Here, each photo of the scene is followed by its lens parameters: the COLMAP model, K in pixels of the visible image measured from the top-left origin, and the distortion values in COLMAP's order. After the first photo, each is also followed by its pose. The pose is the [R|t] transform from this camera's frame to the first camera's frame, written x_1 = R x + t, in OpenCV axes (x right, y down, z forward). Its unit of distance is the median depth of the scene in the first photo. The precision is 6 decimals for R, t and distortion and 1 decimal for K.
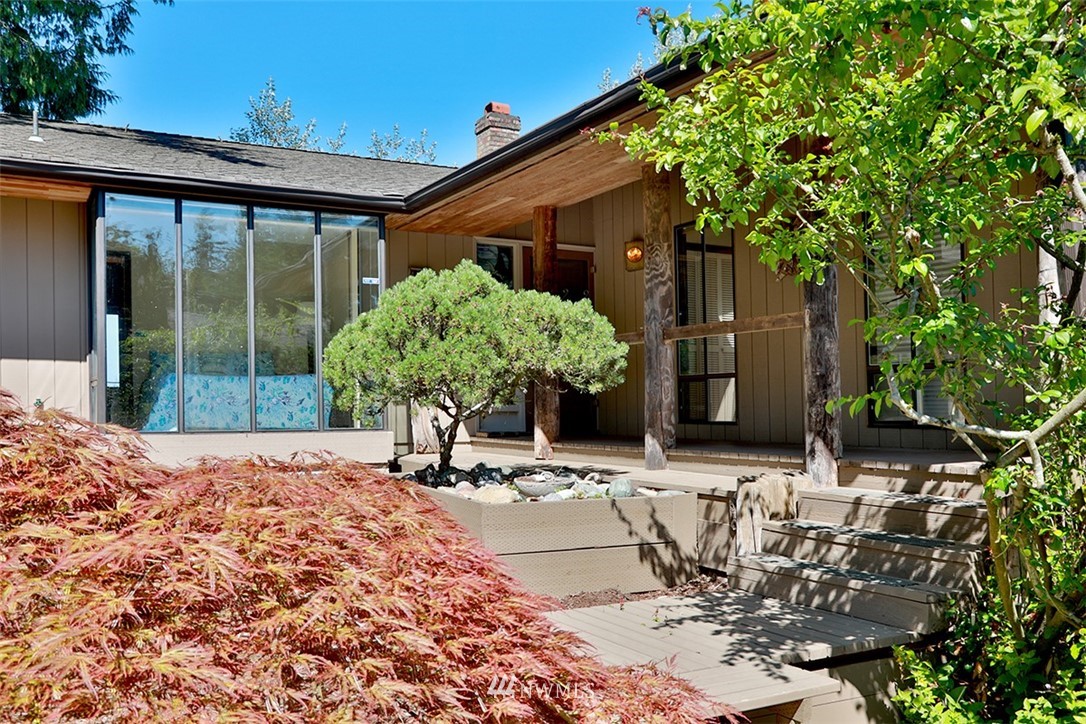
lens RADIAL K [[962.3, 0, 549.3], [0, 962.3, 360.2], [0, 0, 1]] dist [-0.064754, 0.012113]
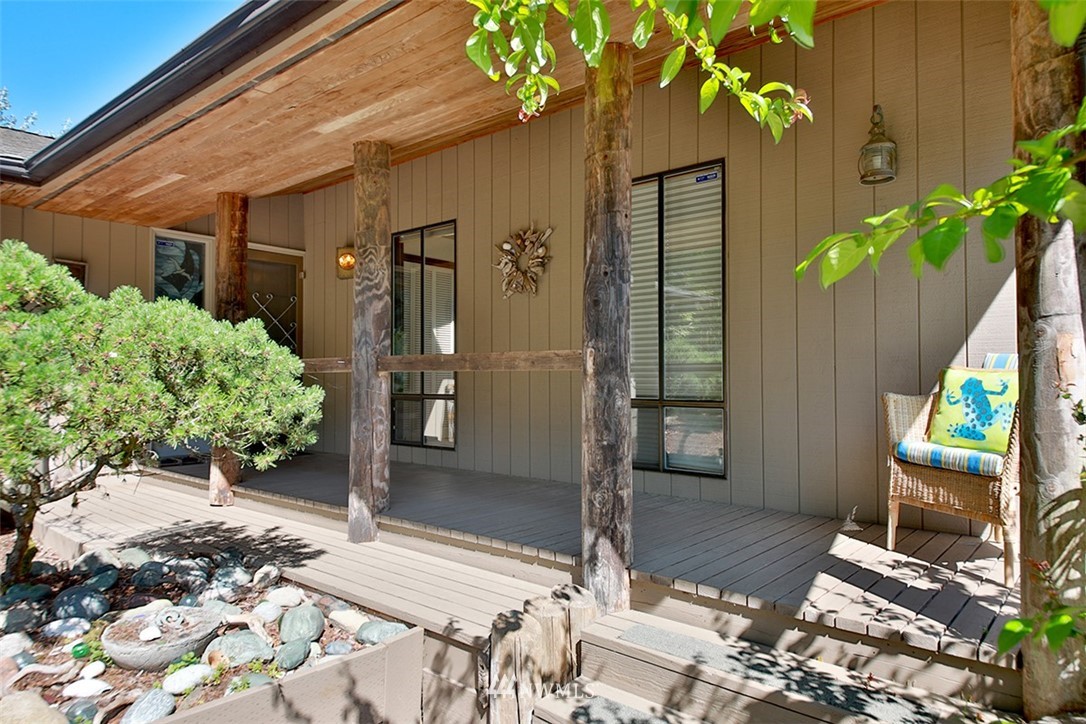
lens RADIAL K [[707.3, 0, 522.9], [0, 707.3, 348.9], [0, 0, 1]] dist [0.056394, -0.002250]
pose [[0.947916, 0.024168, 0.317604, 0.057644], [-0.024617, 0.999694, -0.002600, -0.047701], [-0.317569, -0.005353, 0.948220, 0.501920]]
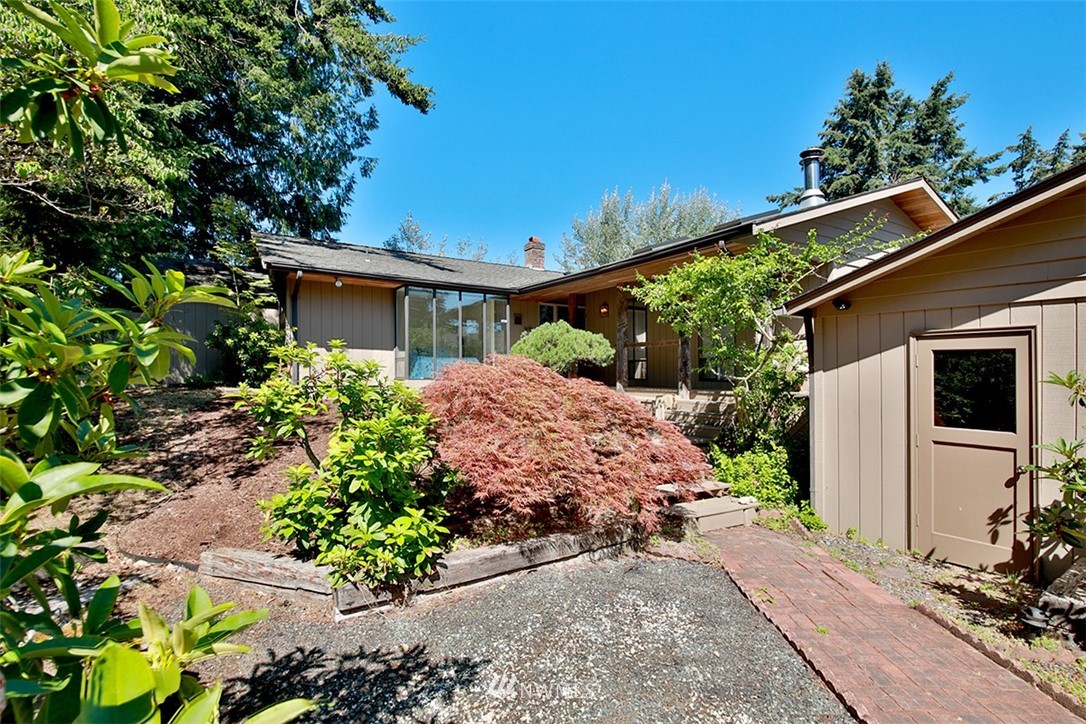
lens RADIAL K [[508.4, 0, 532.0], [0, 508.4, 357.7], [0, 0, 1]] dist [0.001975, 0.000024]
pose [[0.999779, 0.015437, 0.014258, -0.192727], [-0.015678, 0.999733, 0.016947, -0.014291], [-0.013993, -0.017167, 0.999755, -0.517762]]
